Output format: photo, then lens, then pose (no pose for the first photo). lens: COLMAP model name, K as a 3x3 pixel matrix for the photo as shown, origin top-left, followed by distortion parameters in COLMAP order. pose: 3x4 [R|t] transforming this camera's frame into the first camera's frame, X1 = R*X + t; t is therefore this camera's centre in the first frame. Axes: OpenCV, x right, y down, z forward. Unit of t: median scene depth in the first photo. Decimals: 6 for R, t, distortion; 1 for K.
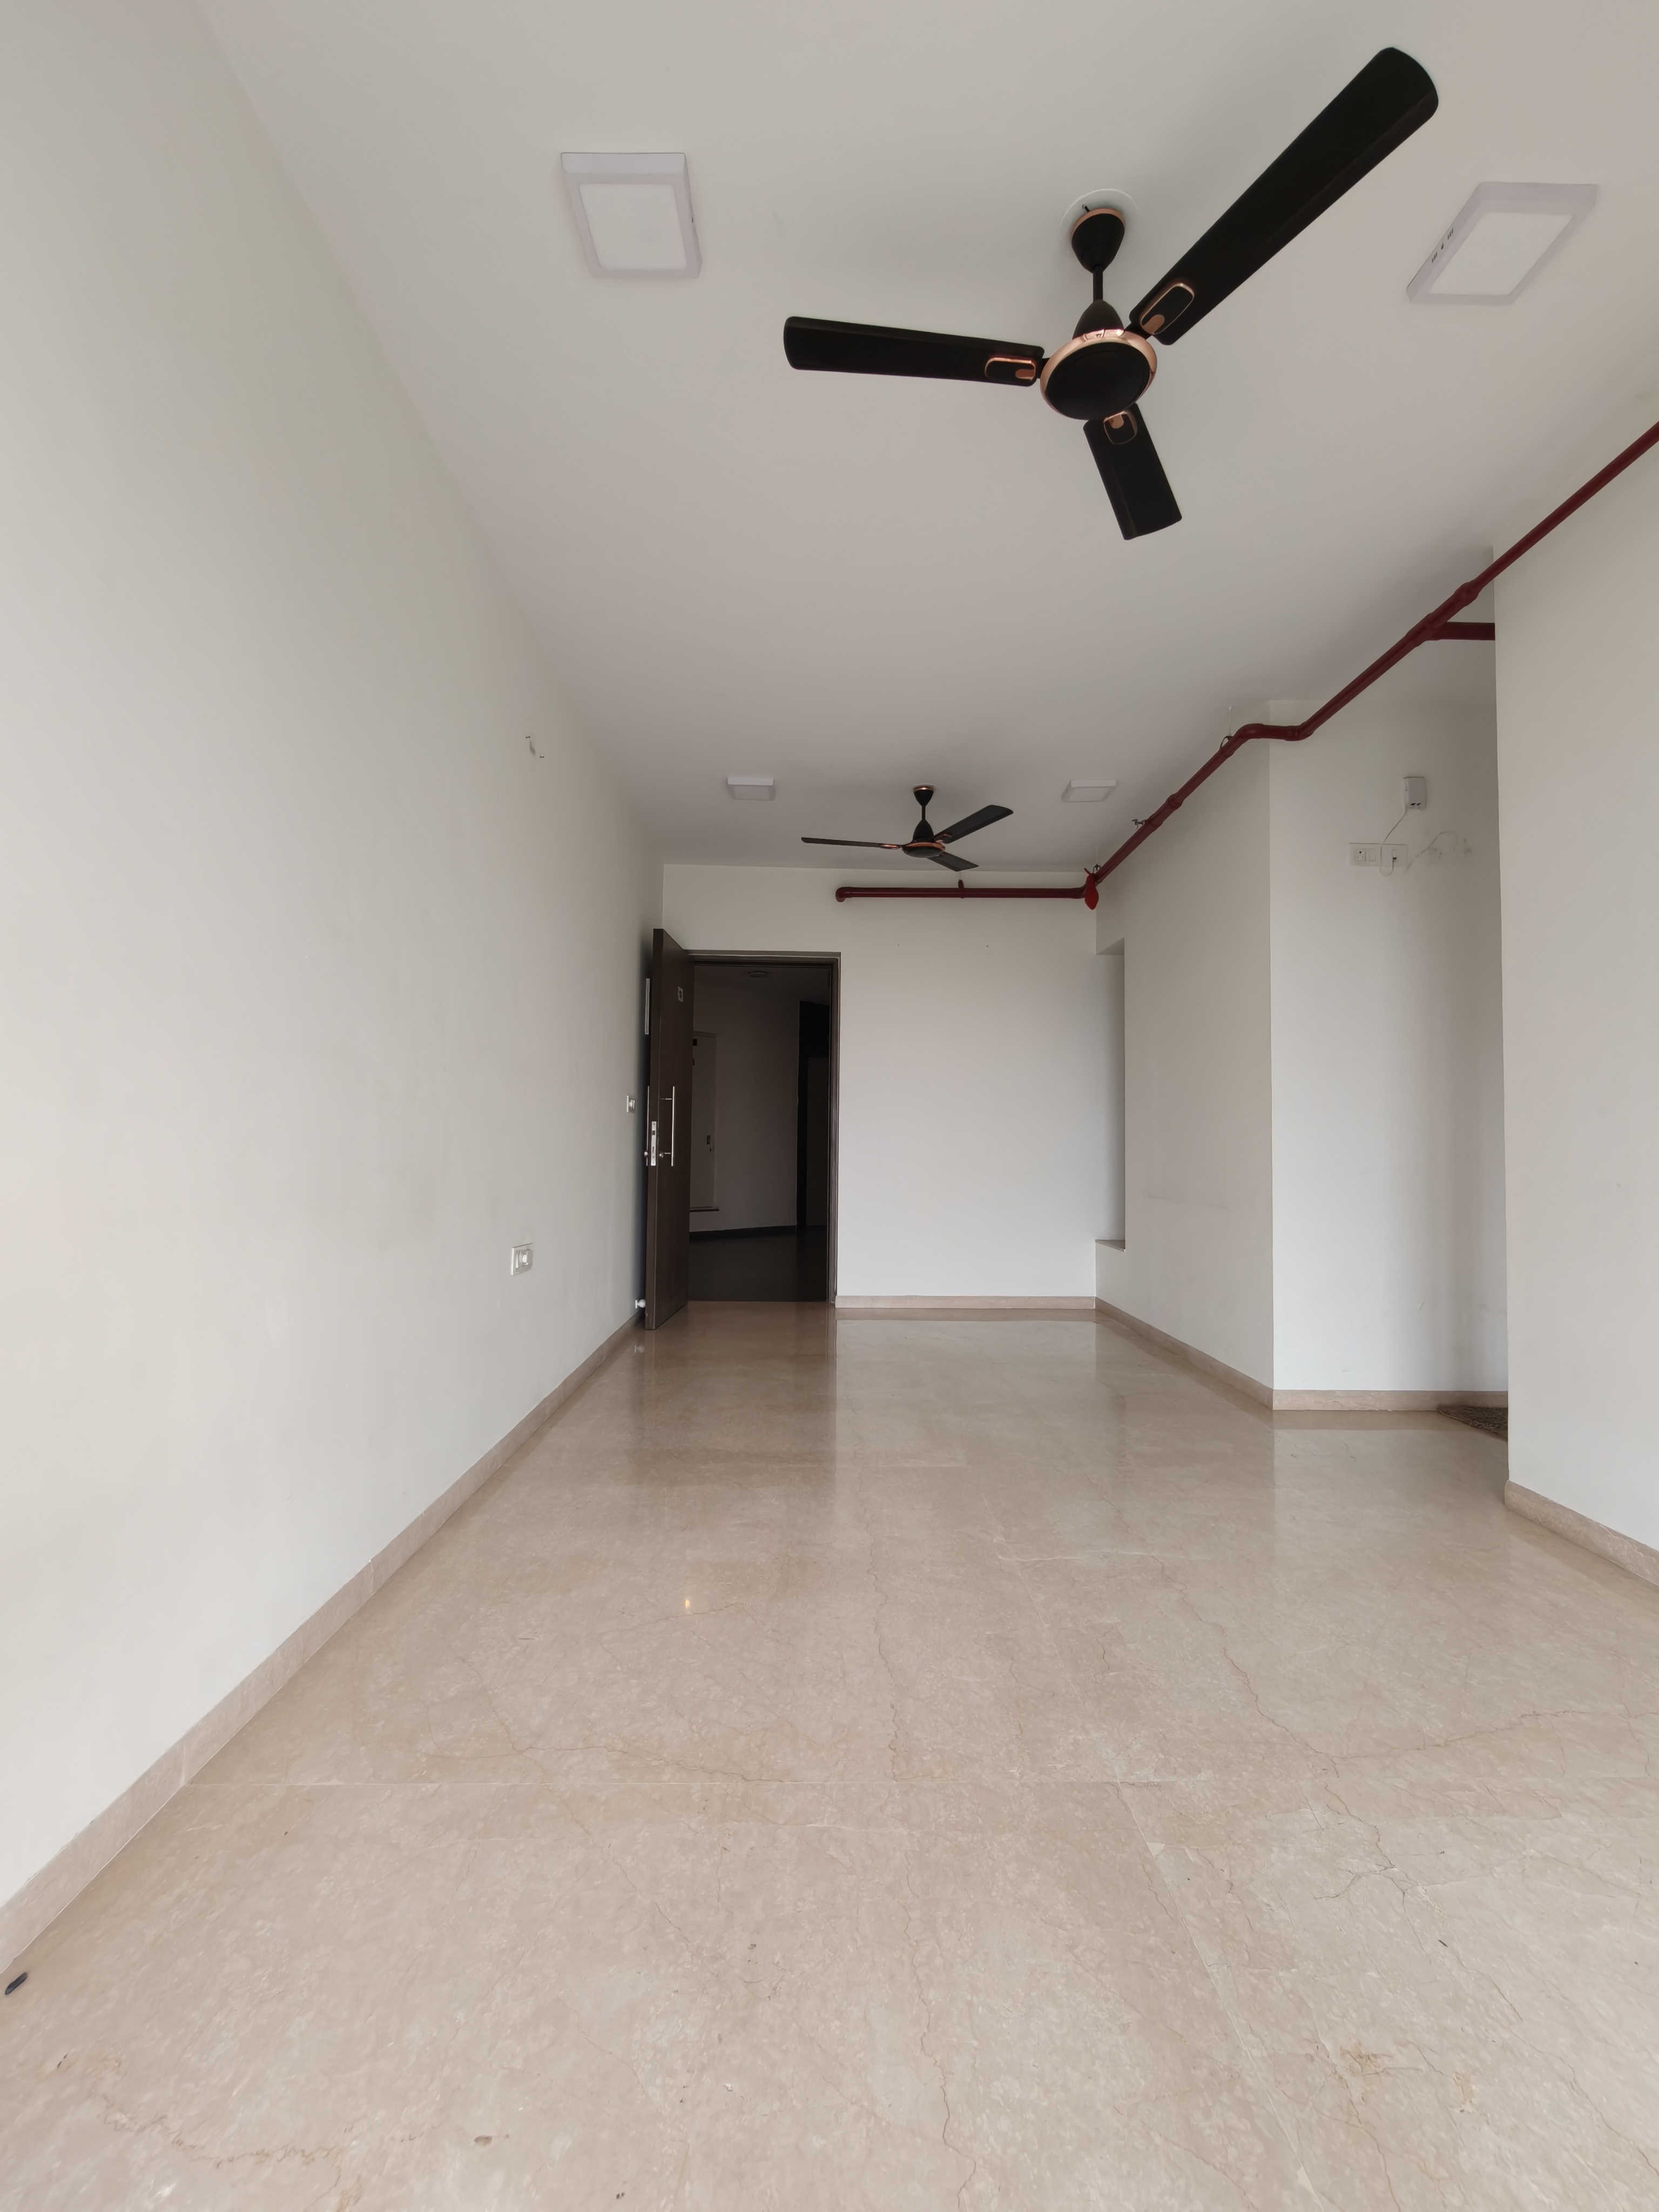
lens RADIAL K [[993.6, 0, 843.3], [0, 993.6, 1107.5], [0, 0, 1]] dist [0.001872, 0.001301]
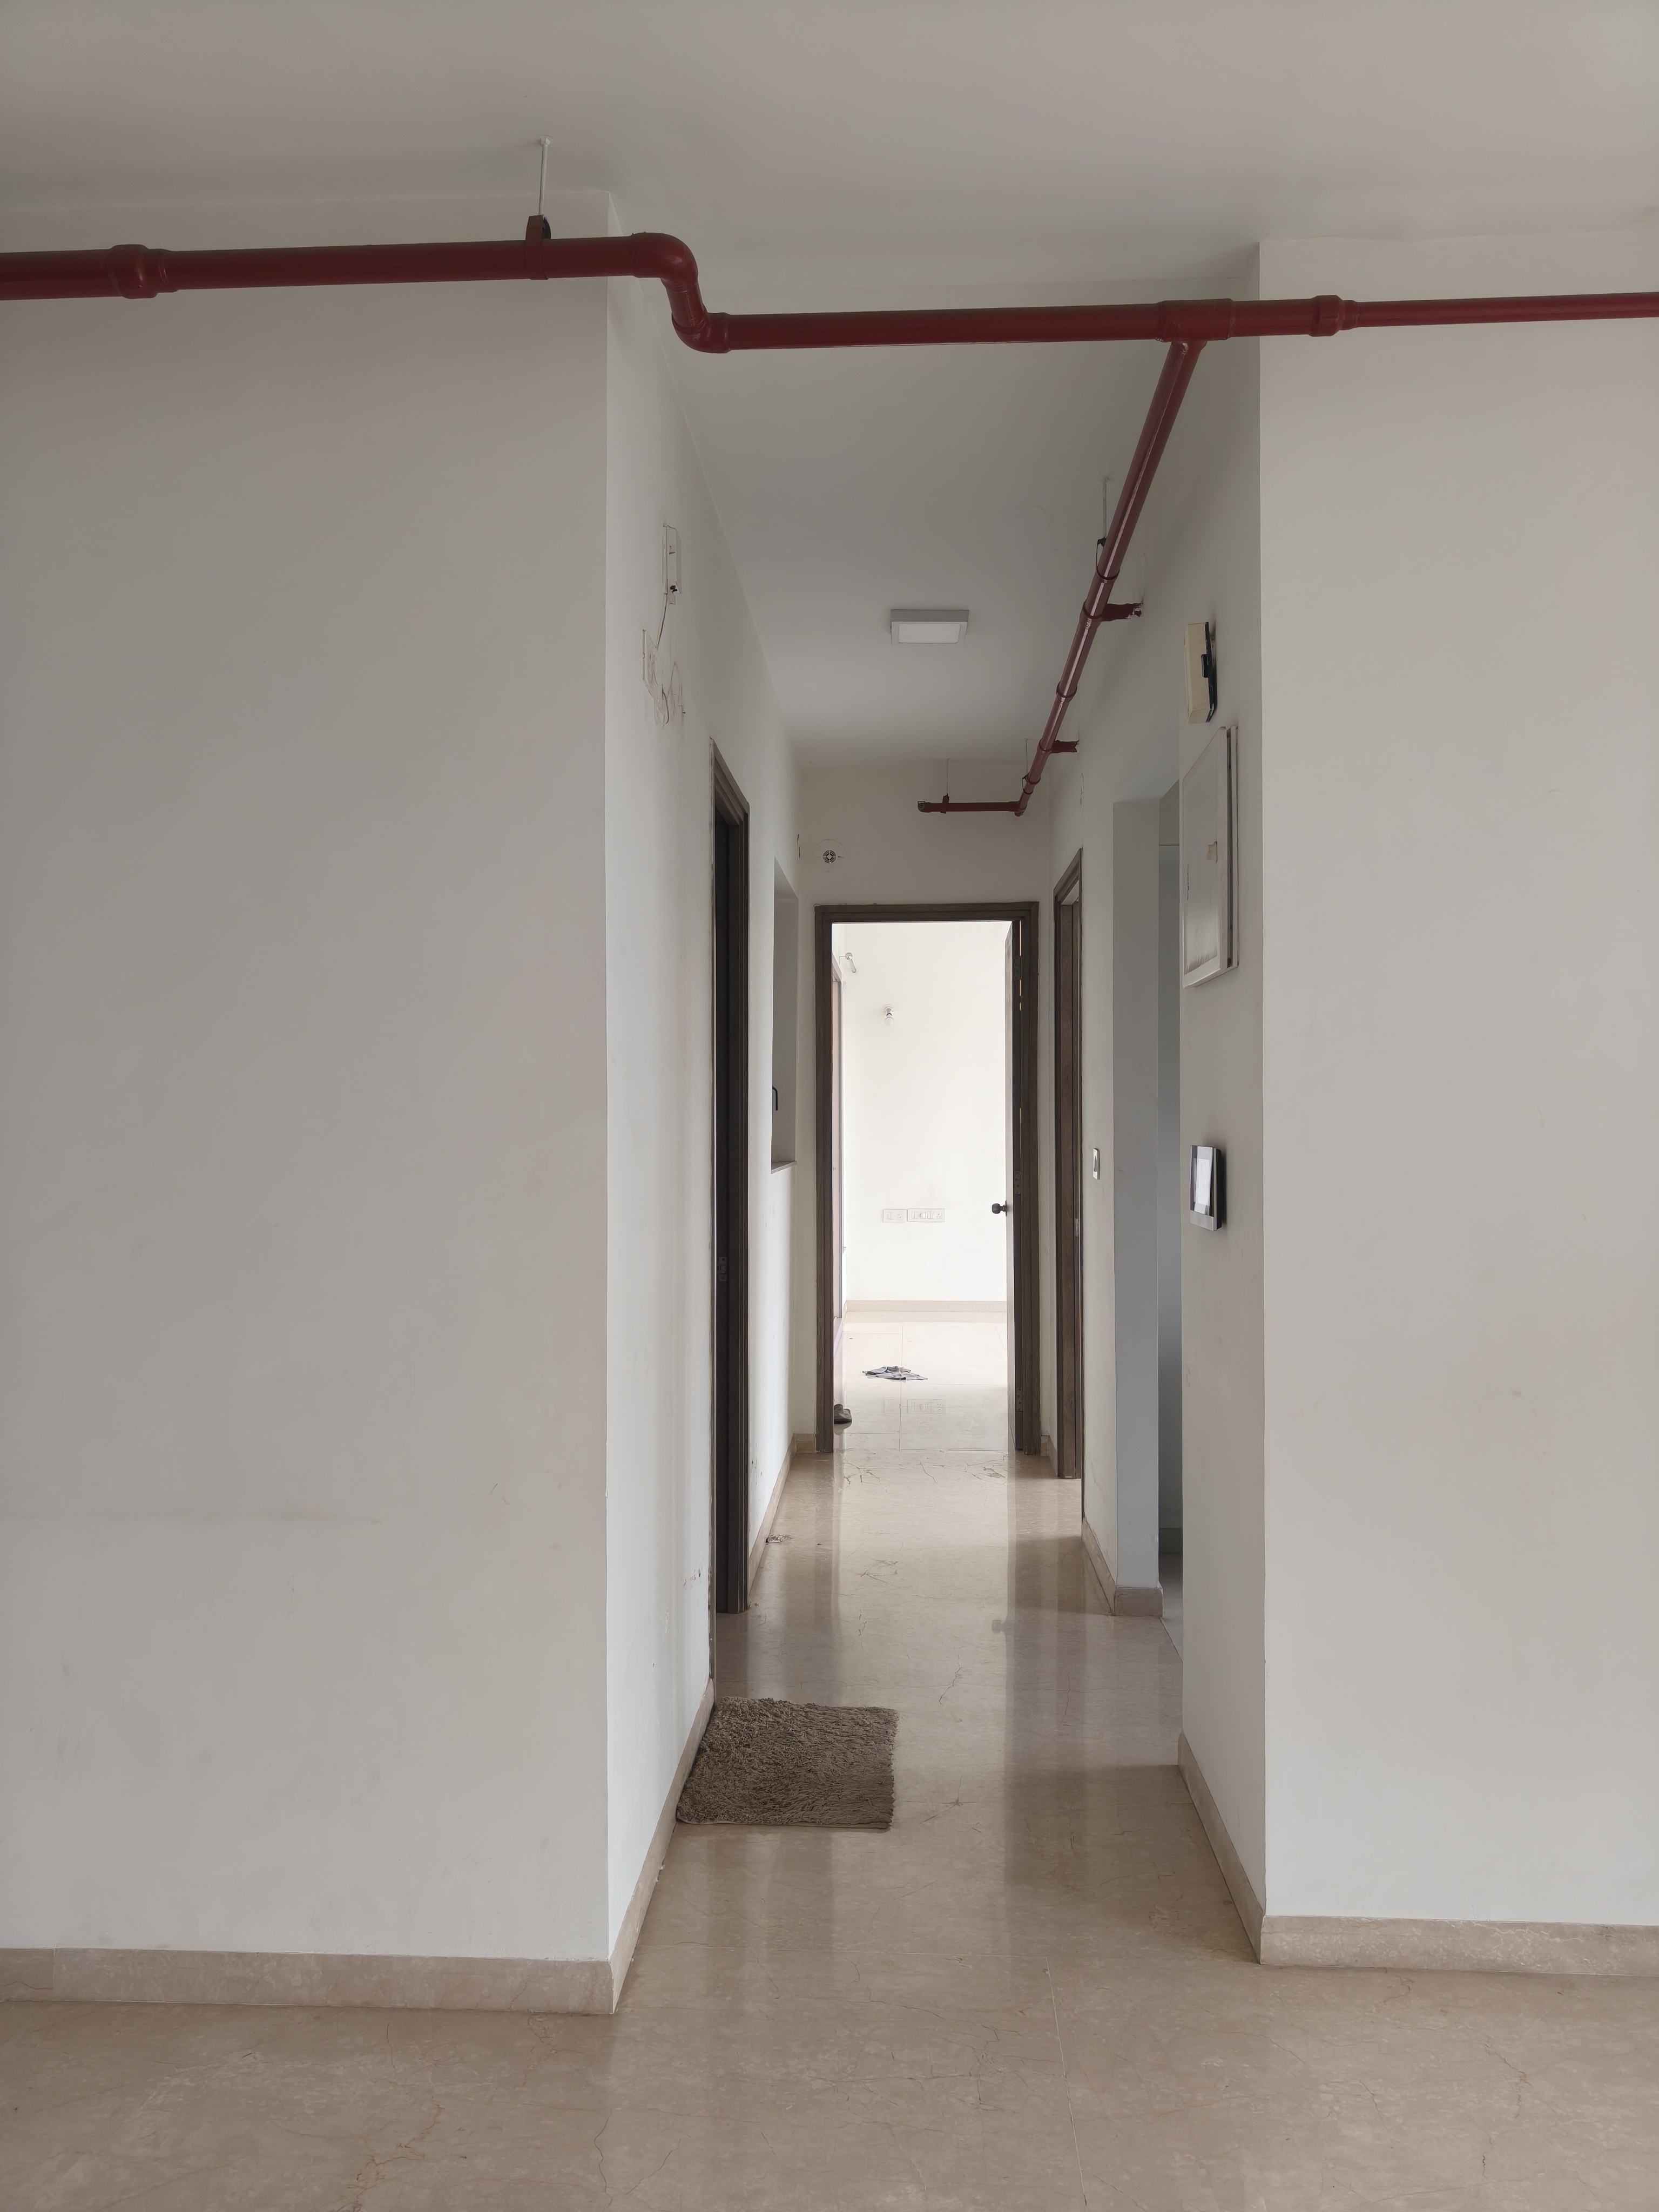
lens RADIAL K [[1567.7, 0, 820.0], [0, 1567.7, 1105.4], [0, 0, 1]] dist [0.012047, 0.002568]
pose [[0.076156, -0.000200, 0.997096, -0.255971], [-0.035755, 0.999356, 0.002931, -0.084695], [-0.996455, -0.035875, 0.076100, 1.248154]]
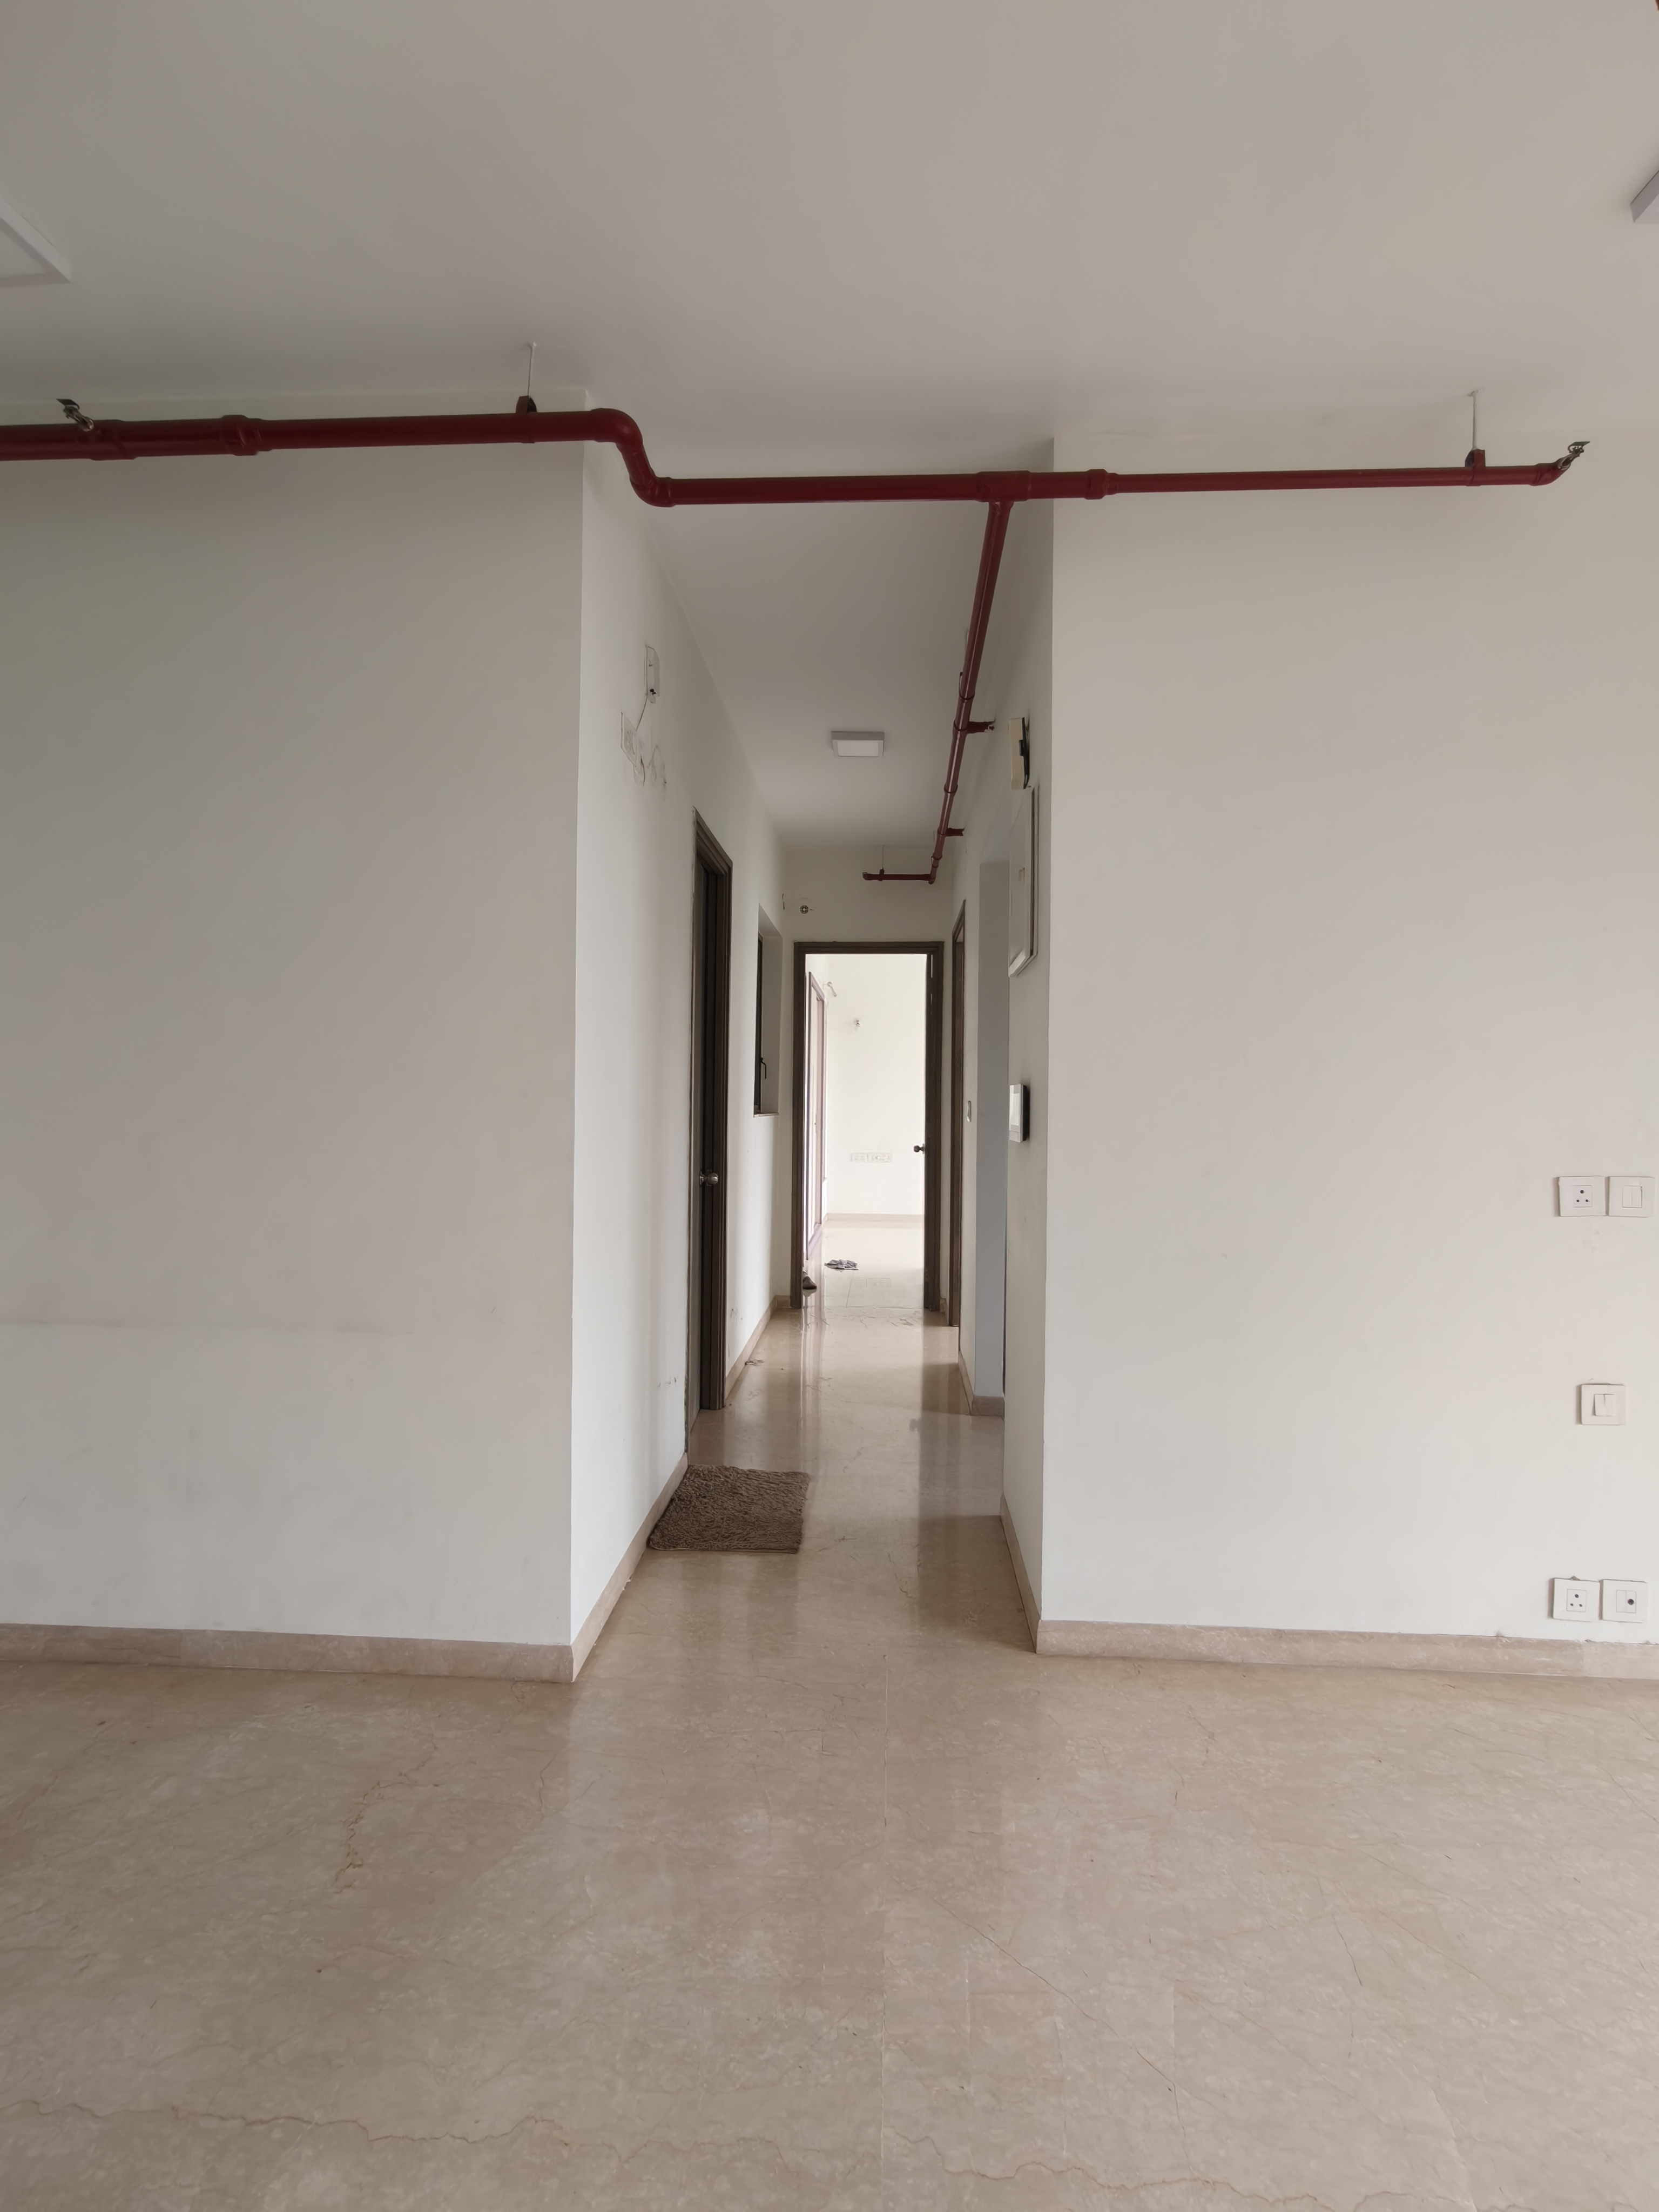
lens RADIAL K [[993.6, 0, 843.3], [0, 993.6, 1107.5], [0, 0, 1]] dist [0.001872, 0.001301]
pose [[0.079241, -0.006065, 0.996837, -0.152323], [-0.049825, 0.998708, 0.010037, -0.043247], [-0.995610, -0.050463, 0.078836, 1.160802]]
